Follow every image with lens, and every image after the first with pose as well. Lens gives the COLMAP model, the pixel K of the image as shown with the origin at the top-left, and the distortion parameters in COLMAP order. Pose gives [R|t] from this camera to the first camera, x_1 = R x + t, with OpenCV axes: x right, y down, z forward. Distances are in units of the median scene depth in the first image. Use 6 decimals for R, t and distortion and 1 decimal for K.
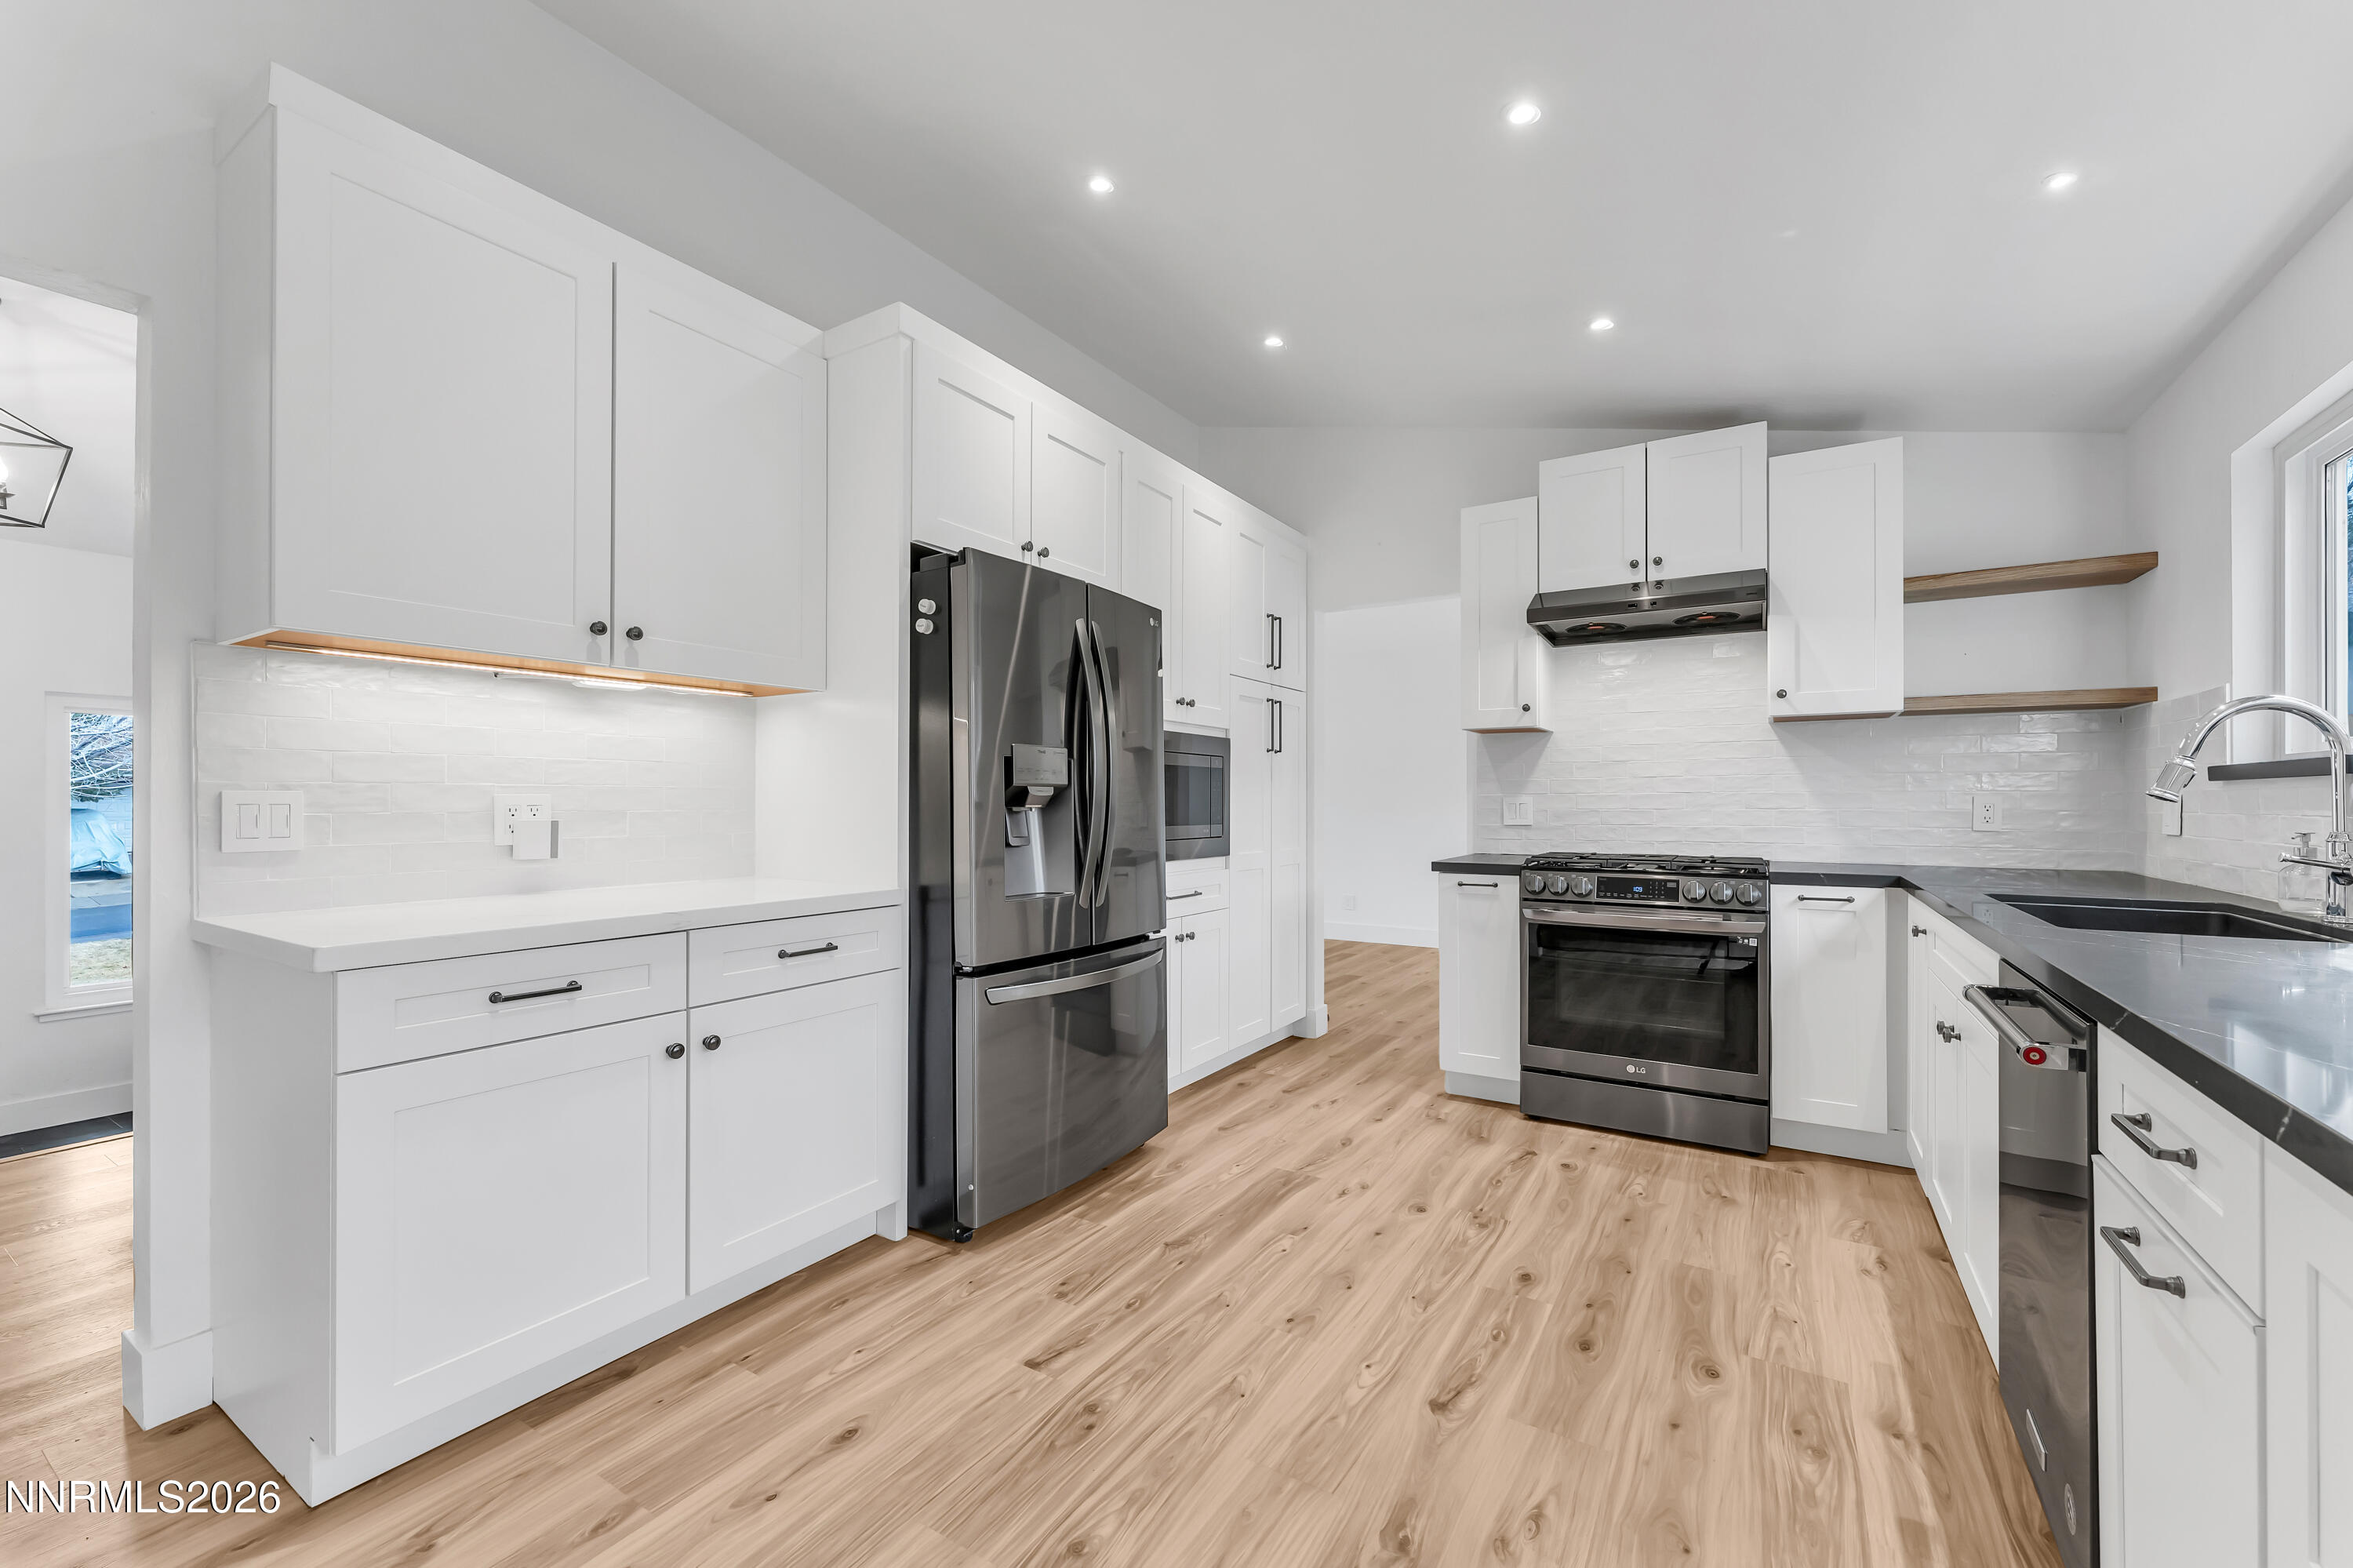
lens RADIAL K [[951.1, 0, 1169.4], [0, 951.1, 787.6], [0, 0, 1]] dist [-0.001348, -0.000424]
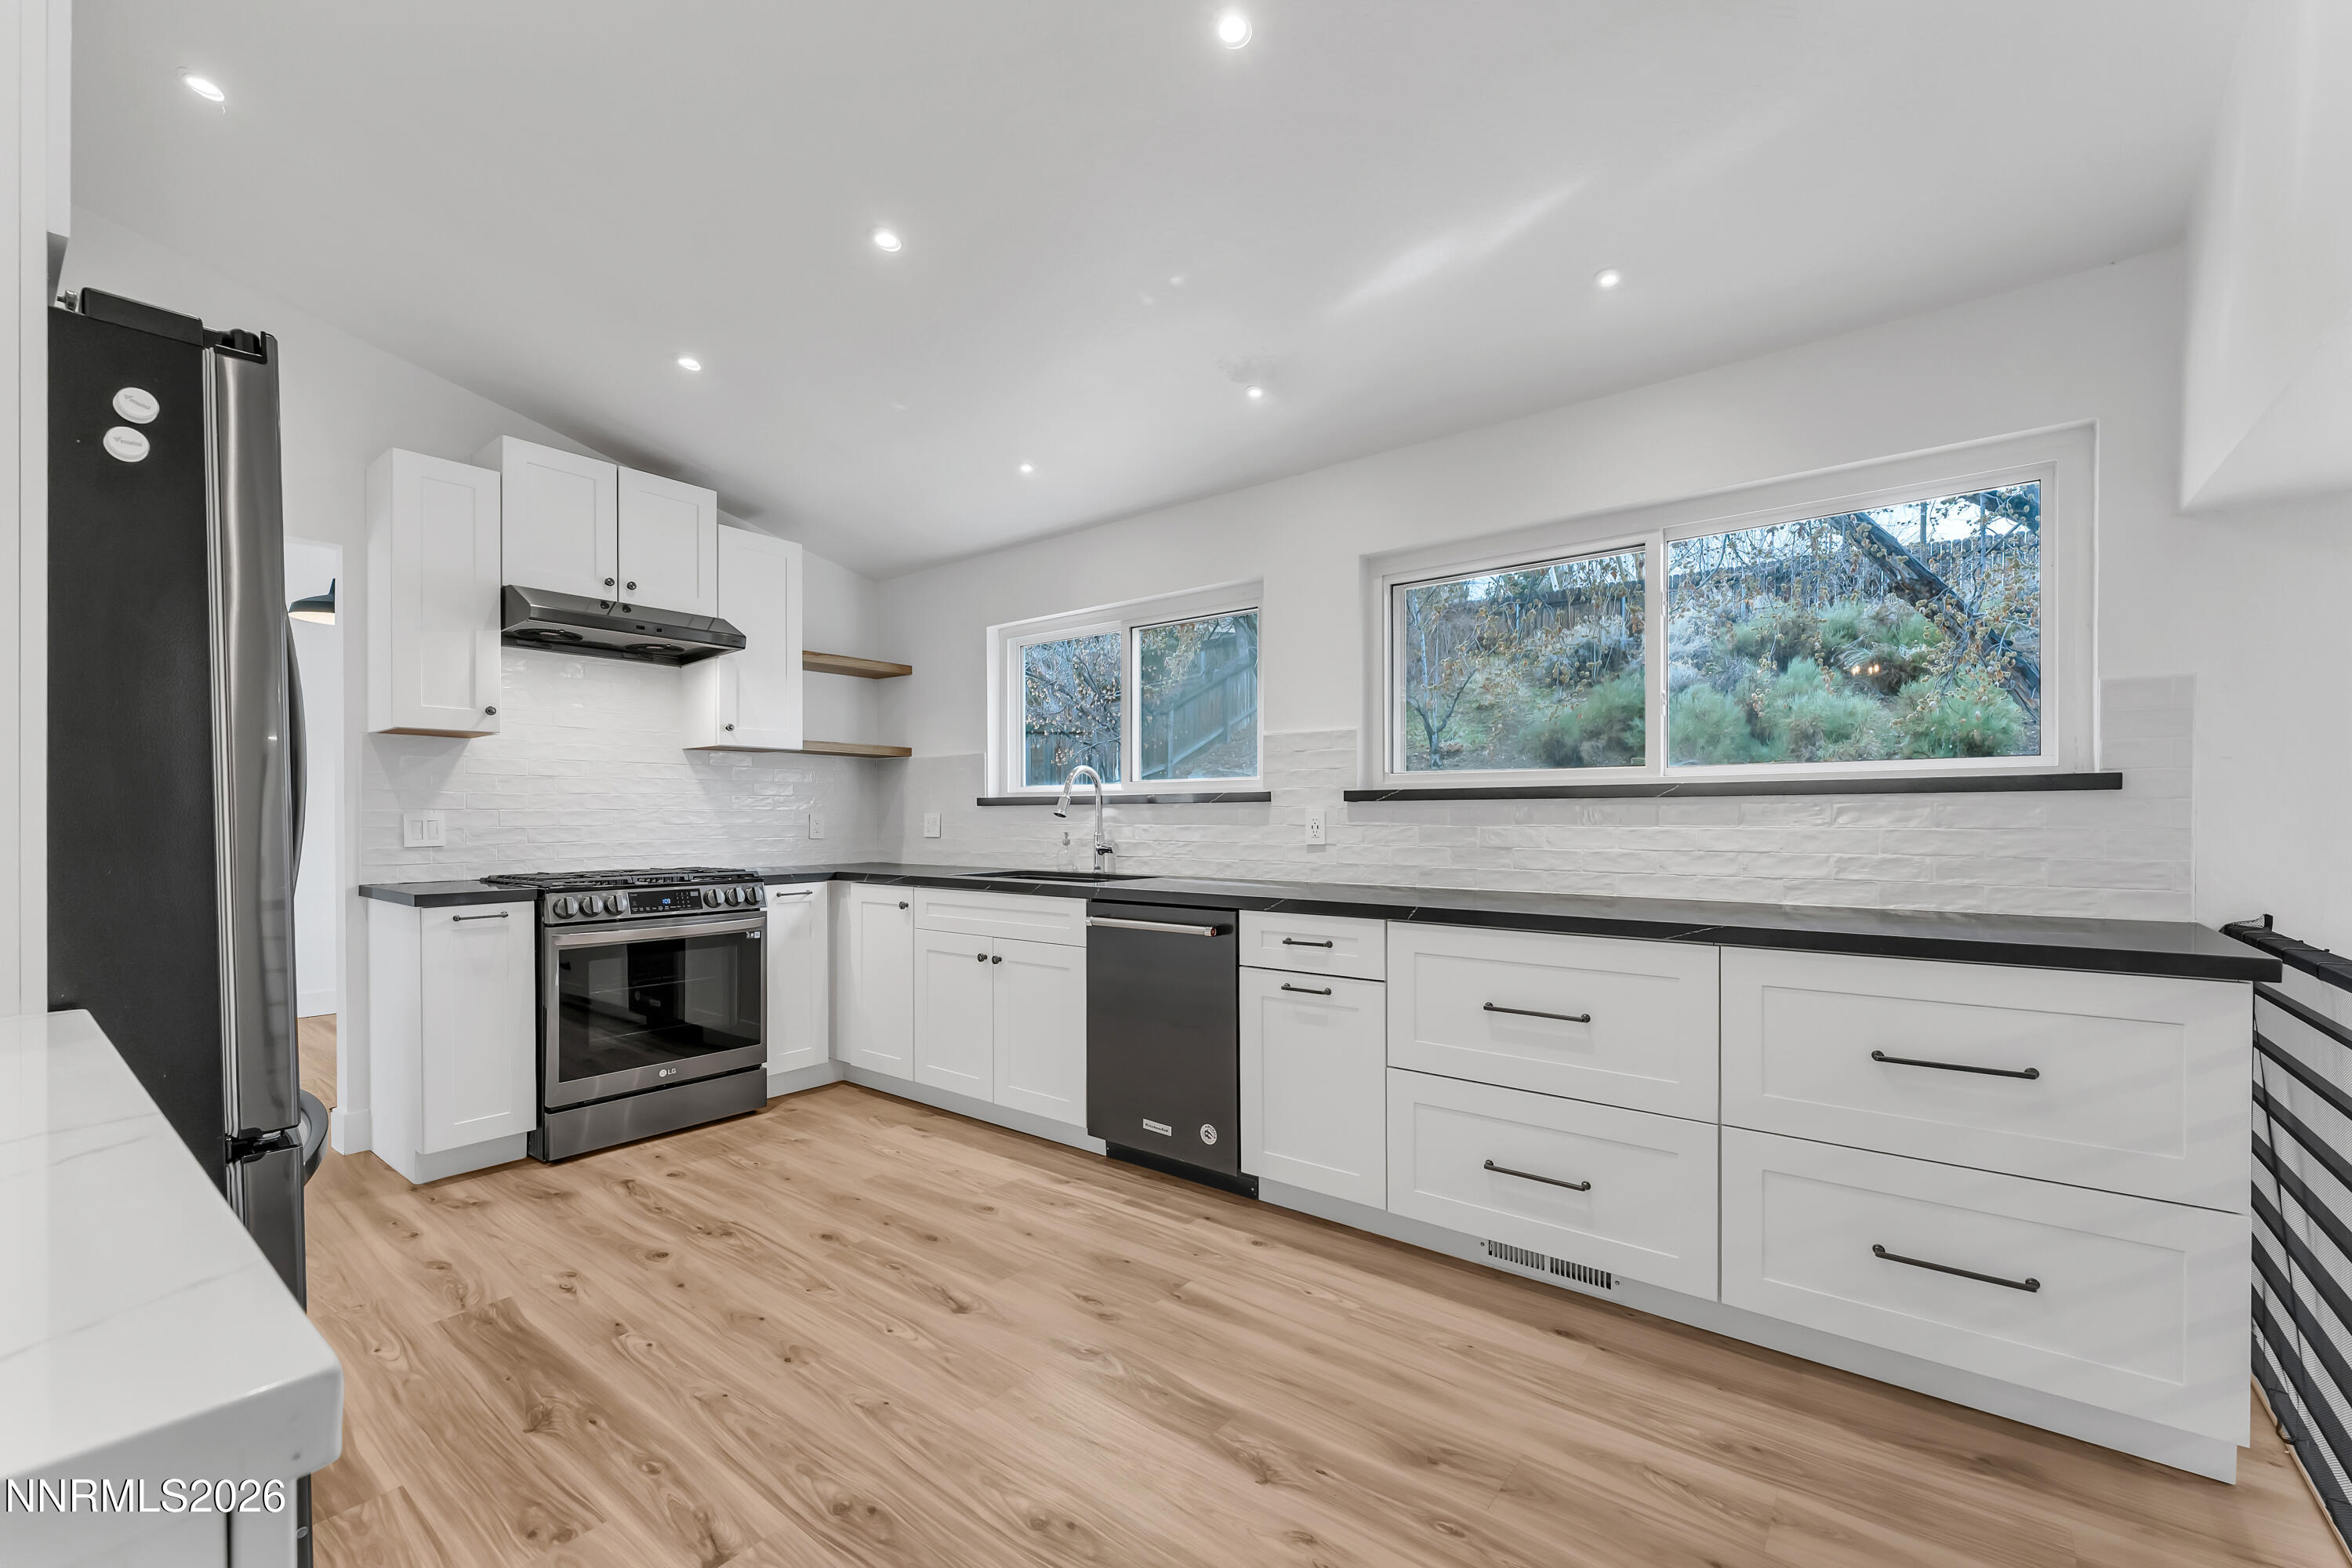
lens RADIAL K [[963.2, 0, 1173.8], [0, 963.2, 804.8], [0, 0, 1]] dist [-0.002256, -0.000164]
pose [[0.104644, 0.012134, 0.994436, -0.582024], [-0.012735, 0.999860, -0.010860, 0.005291], [-0.994428, -0.011527, 0.104783, 0.376426]]
